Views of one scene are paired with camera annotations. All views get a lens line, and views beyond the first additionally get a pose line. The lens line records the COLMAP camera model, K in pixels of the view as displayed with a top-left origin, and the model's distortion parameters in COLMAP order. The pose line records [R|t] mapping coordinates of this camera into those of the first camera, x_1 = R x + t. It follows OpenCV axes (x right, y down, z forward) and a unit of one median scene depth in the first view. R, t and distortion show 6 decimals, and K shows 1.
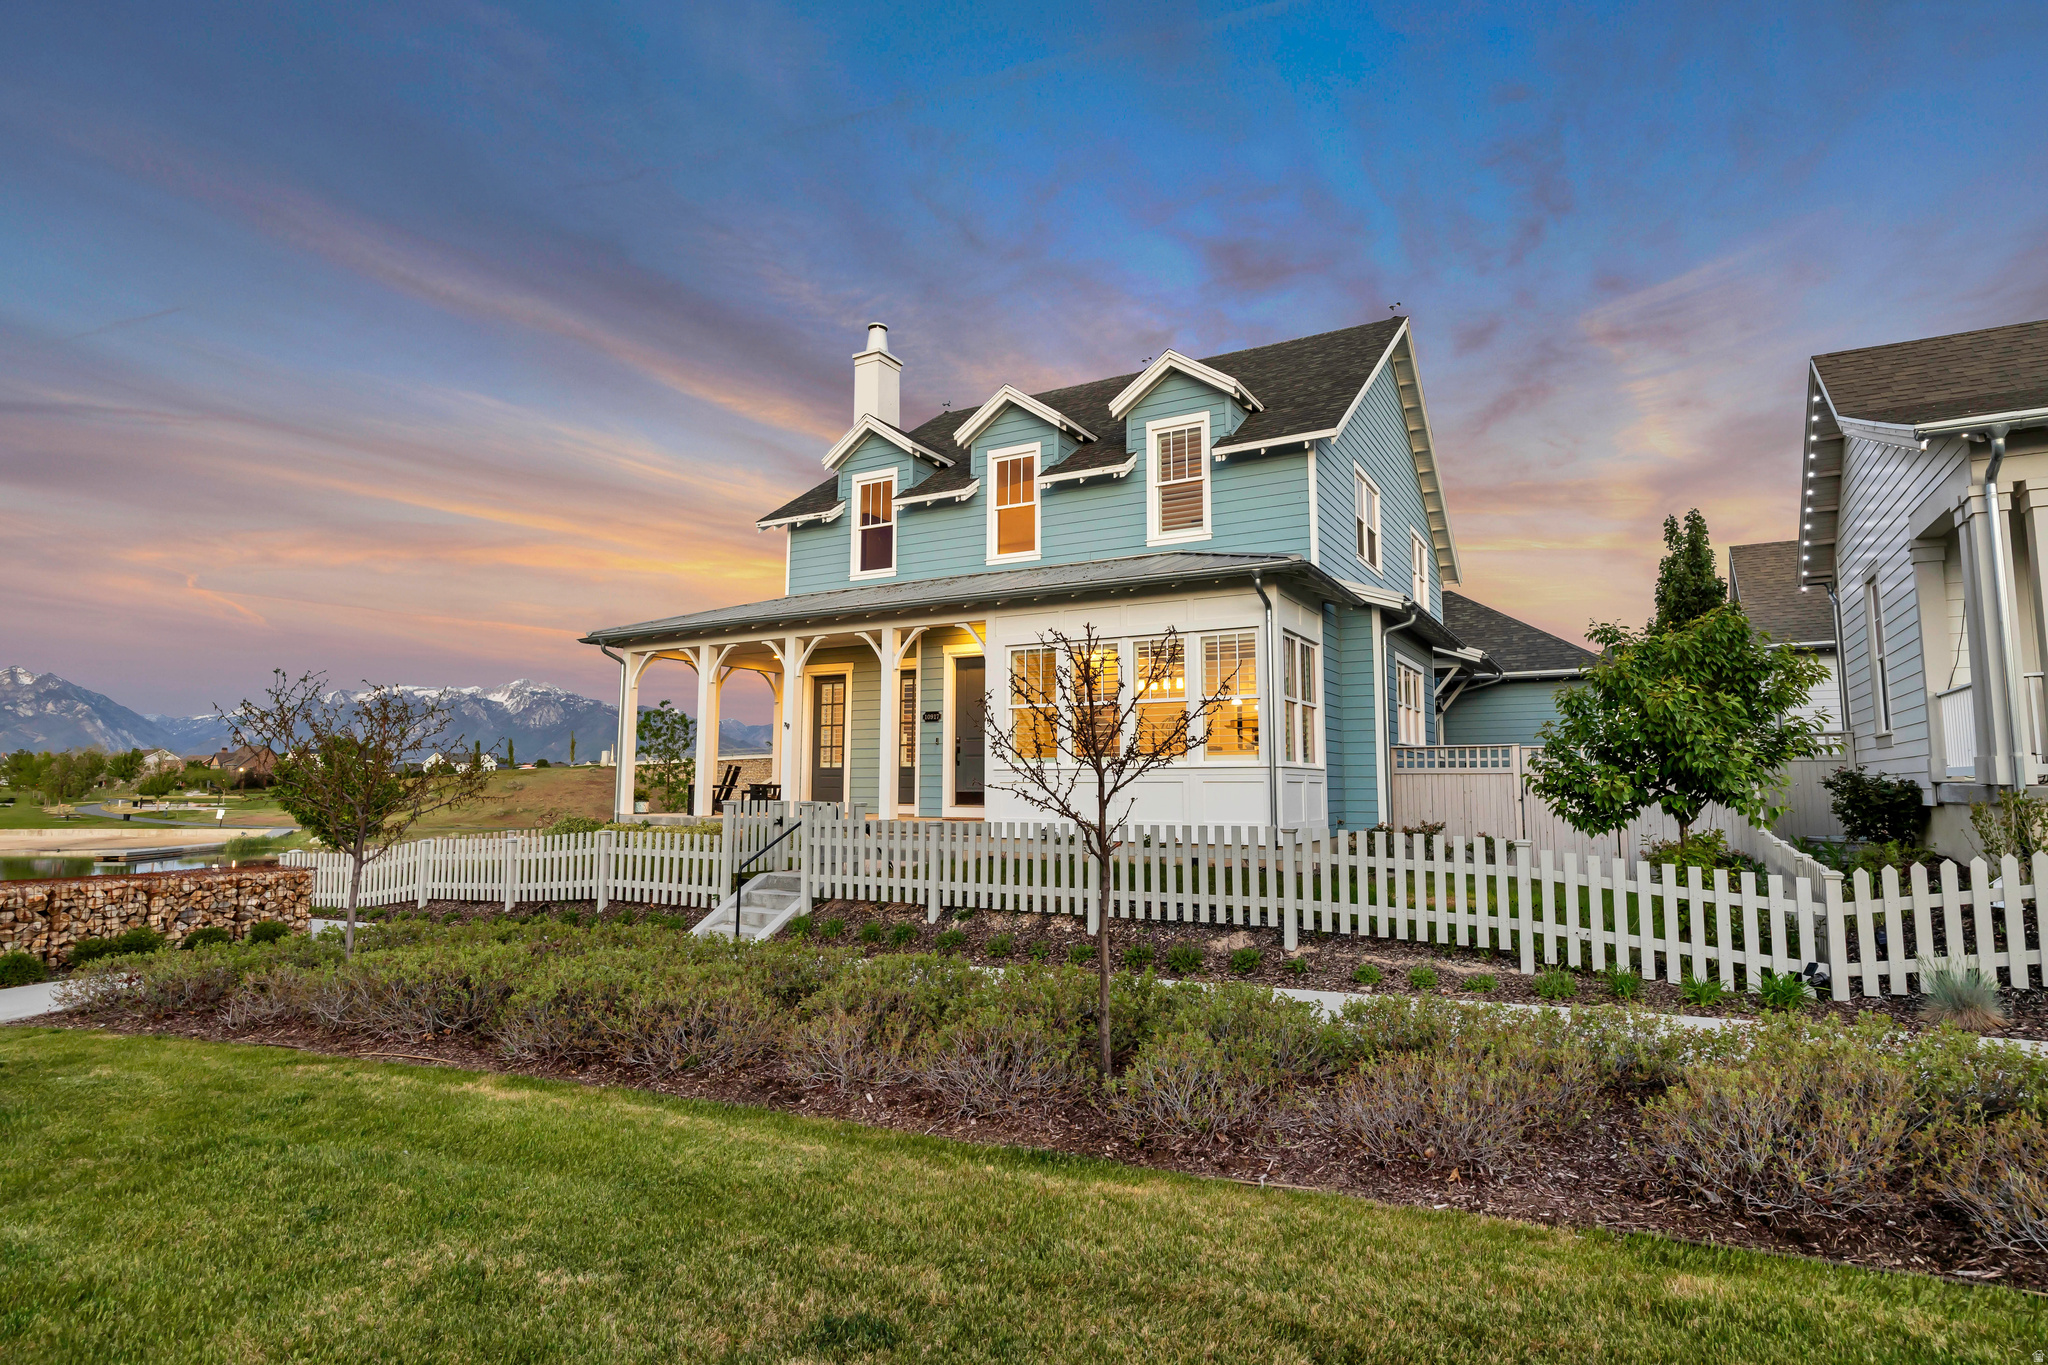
lens RADIAL K [[1052.5, 0, 1024.0], [0, 1052.5, 682.5], [0, 0, 1]] dist [0.003245, -0.012999]
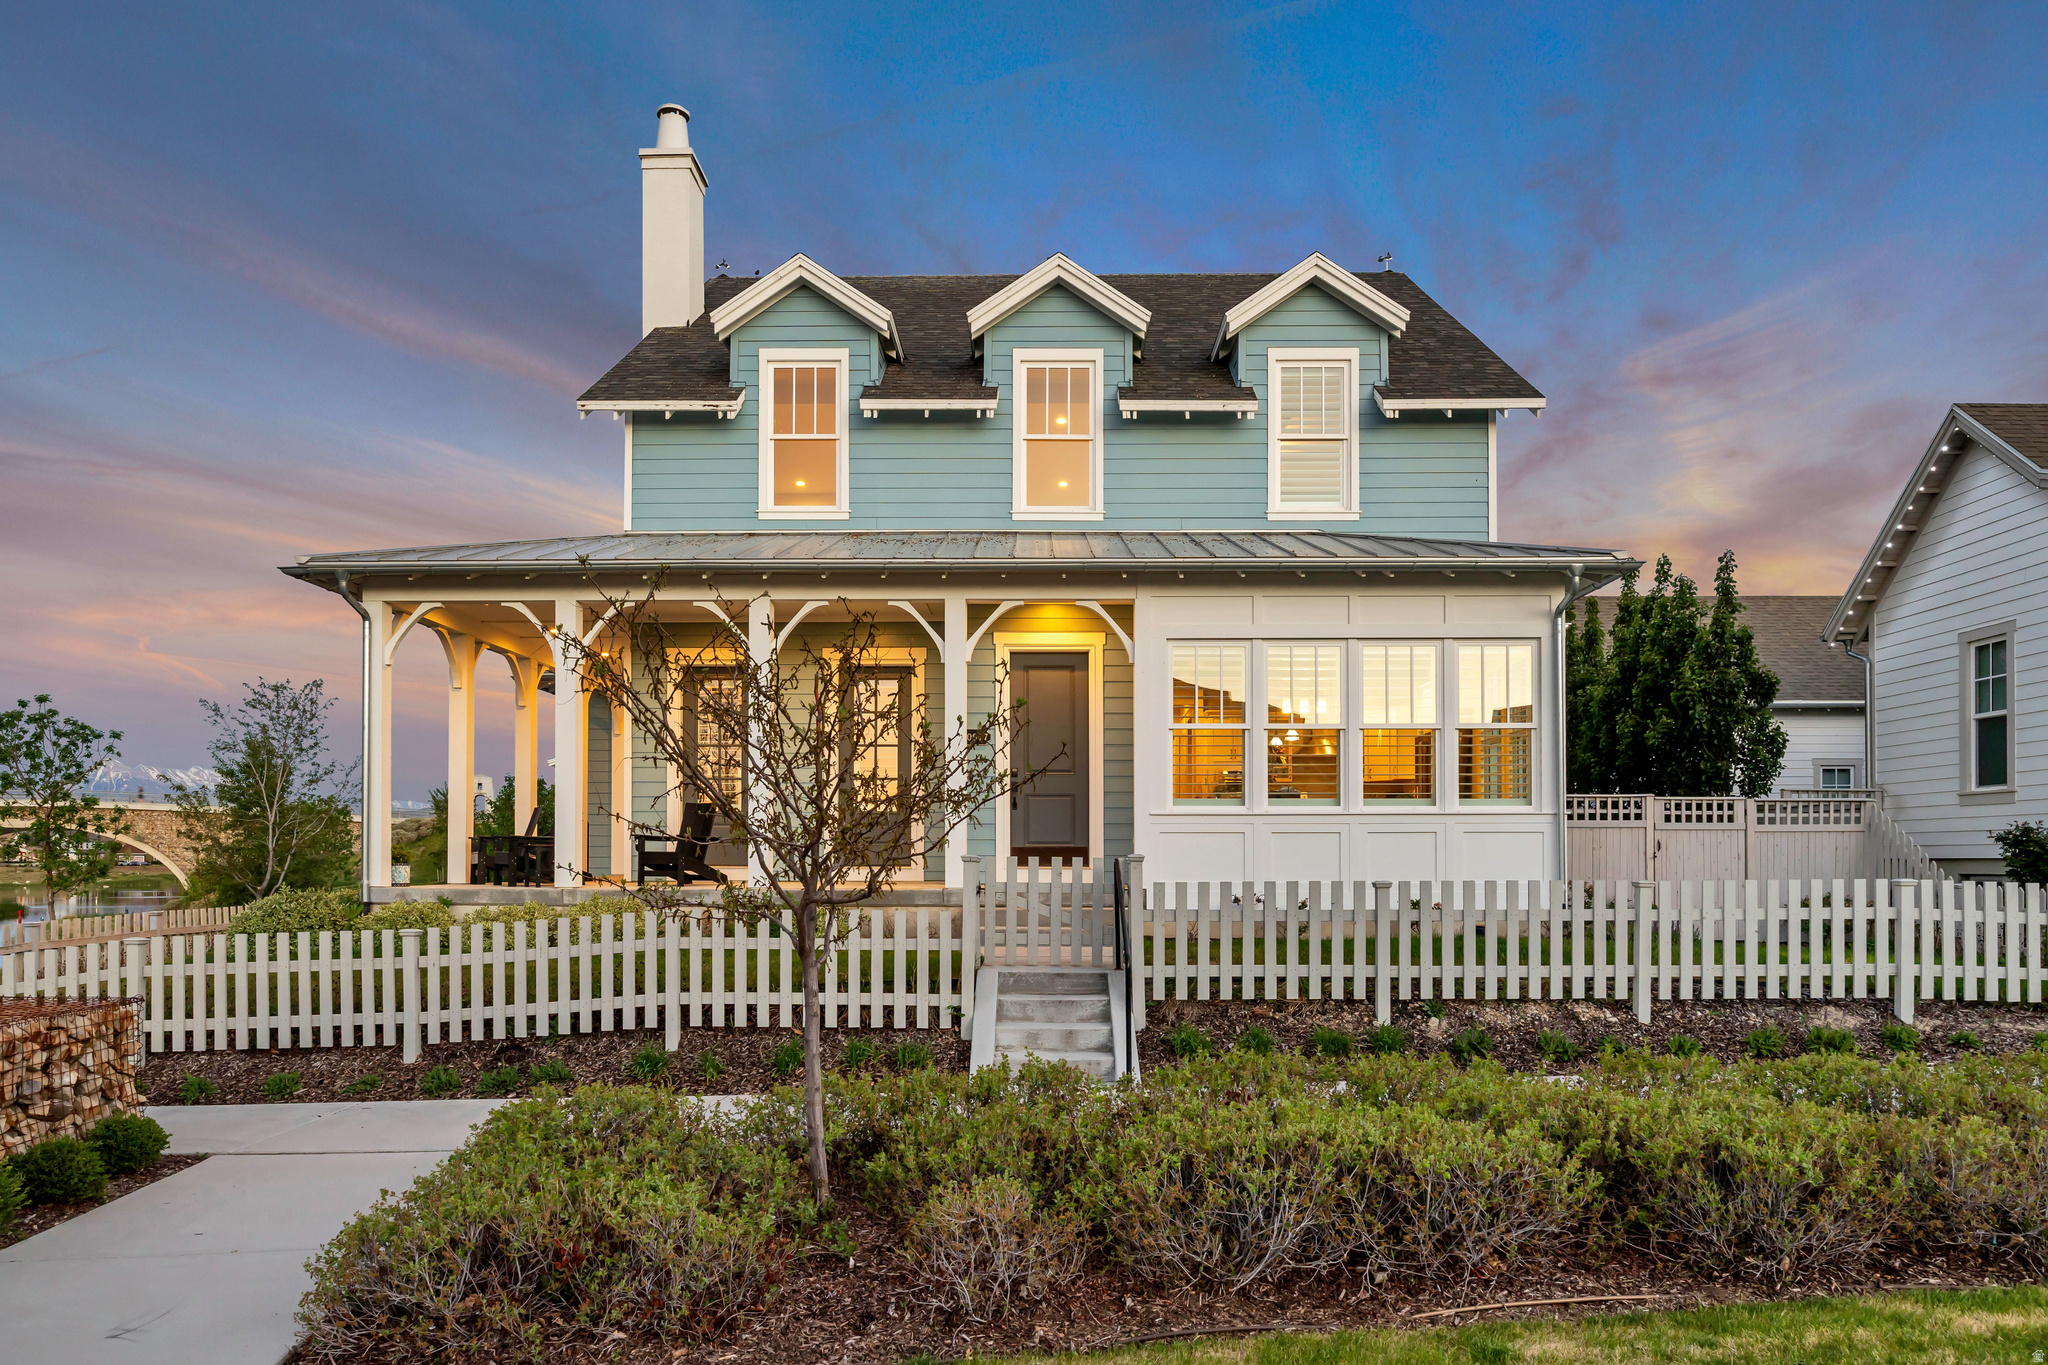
lens RADIAL K [[1340.1, 0, 1024.6], [0, 1340.1, 856.3], [0, 0, 1]] dist [0.001732, 0.001323]
pose [[0.873869, 0.000005, 0.486161, -0.463148], [-0.046981, 0.995321, 0.084437, 0.033361], [-0.483885, -0.096627, 0.869781, 0.221534]]
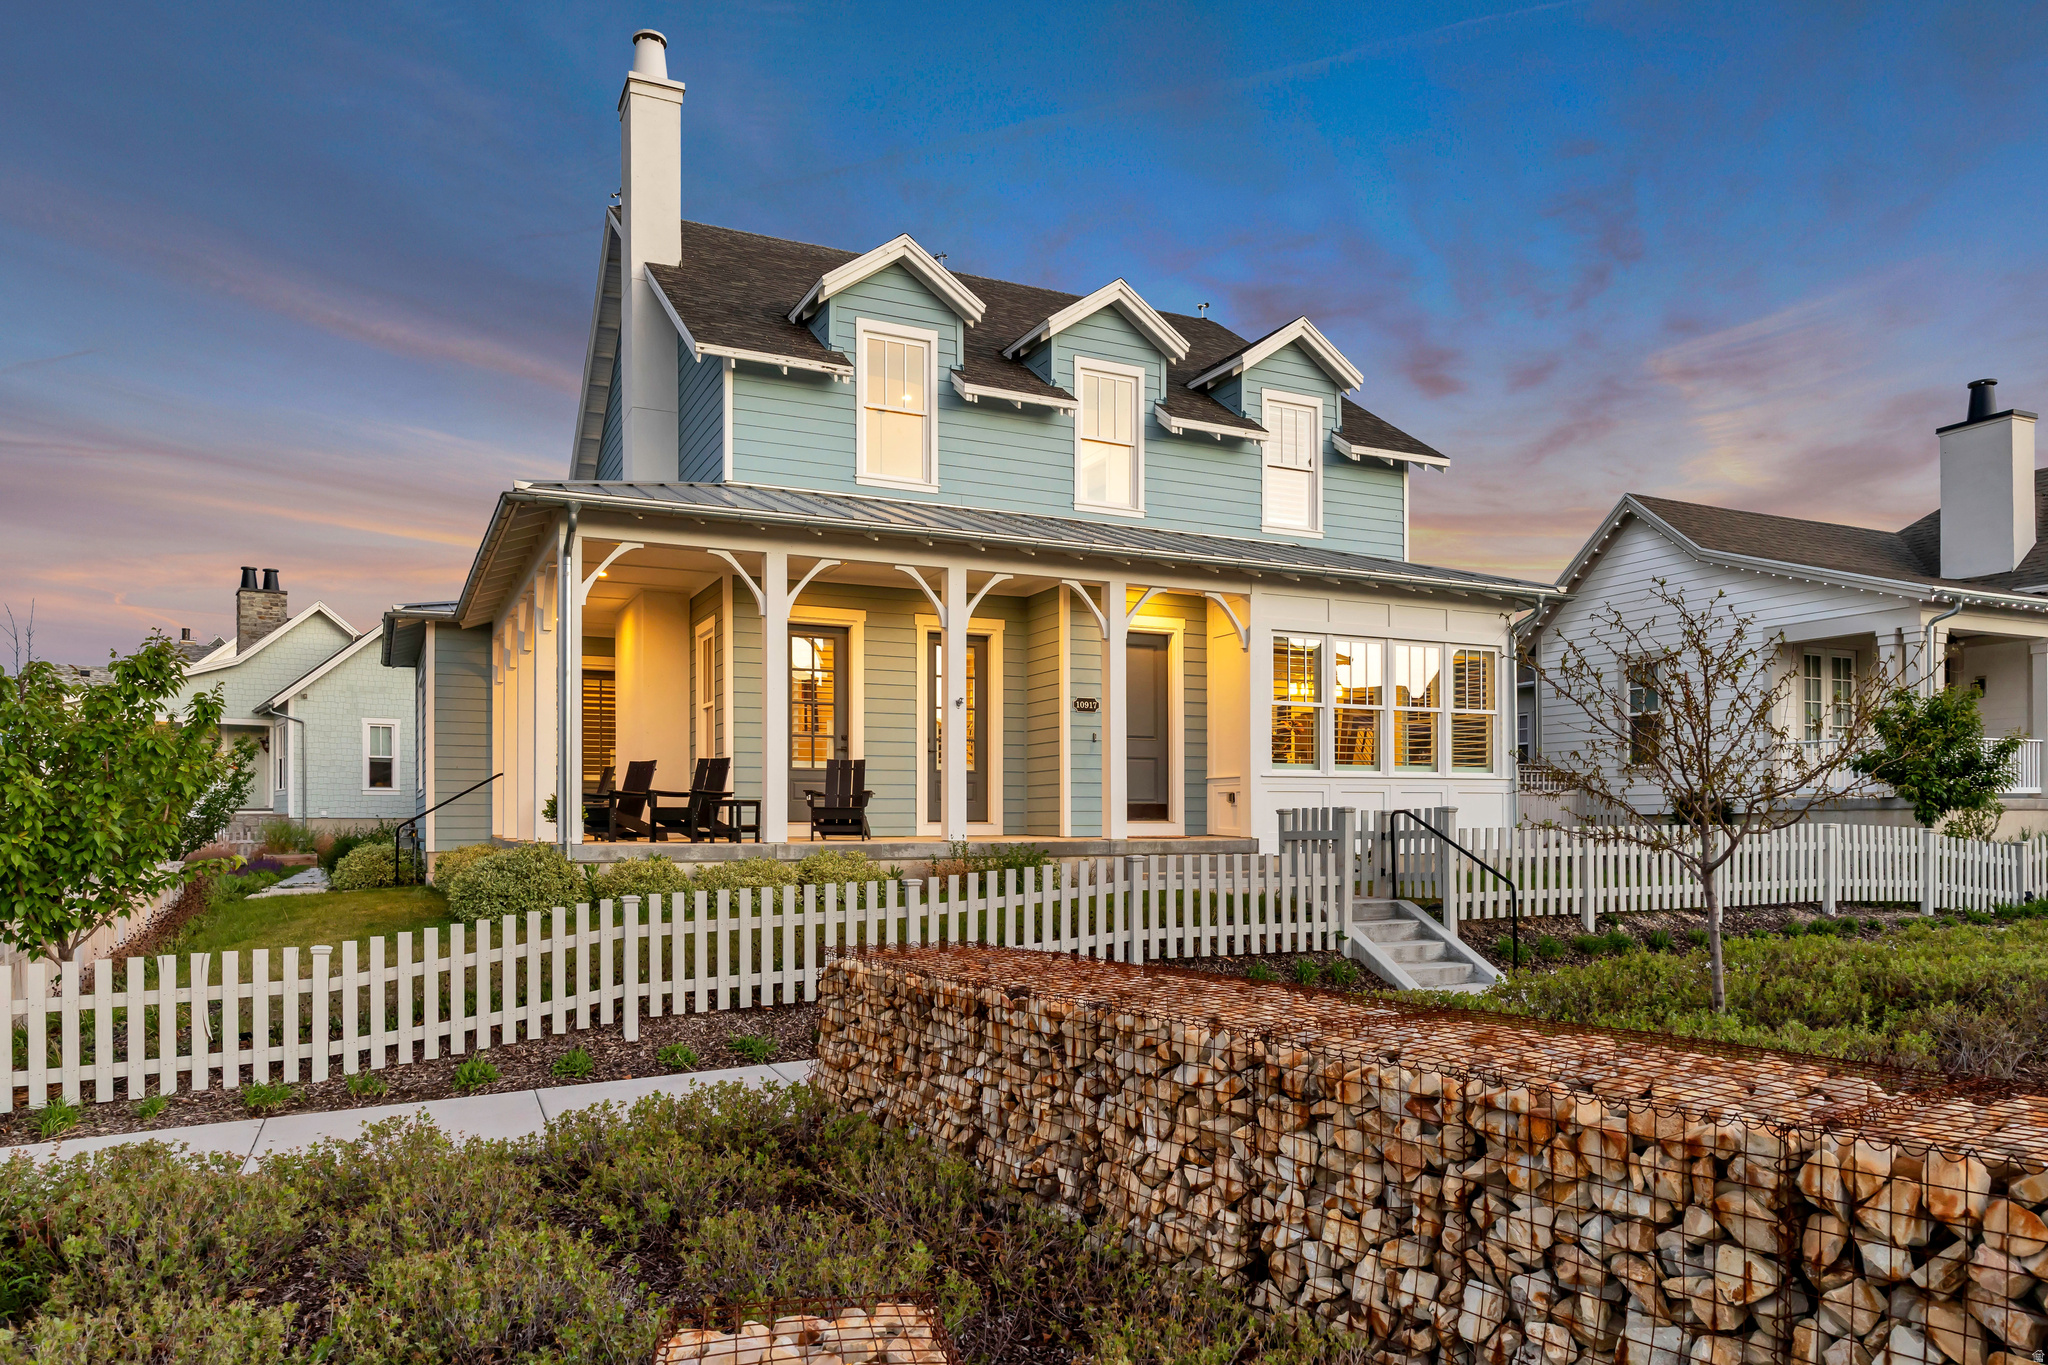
lens RADIAL K [[1396.2, 0, 1026.4], [0, 1396.2, 807.3], [0, 0, 1]] dist [-0.018209, -0.000733]
pose [[0.544573, 0.002006, 0.838711, -0.920334], [-0.079396, 0.995630, 0.049170, 0.057993], [-0.834947, -0.093367, 0.542353, 0.472207]]
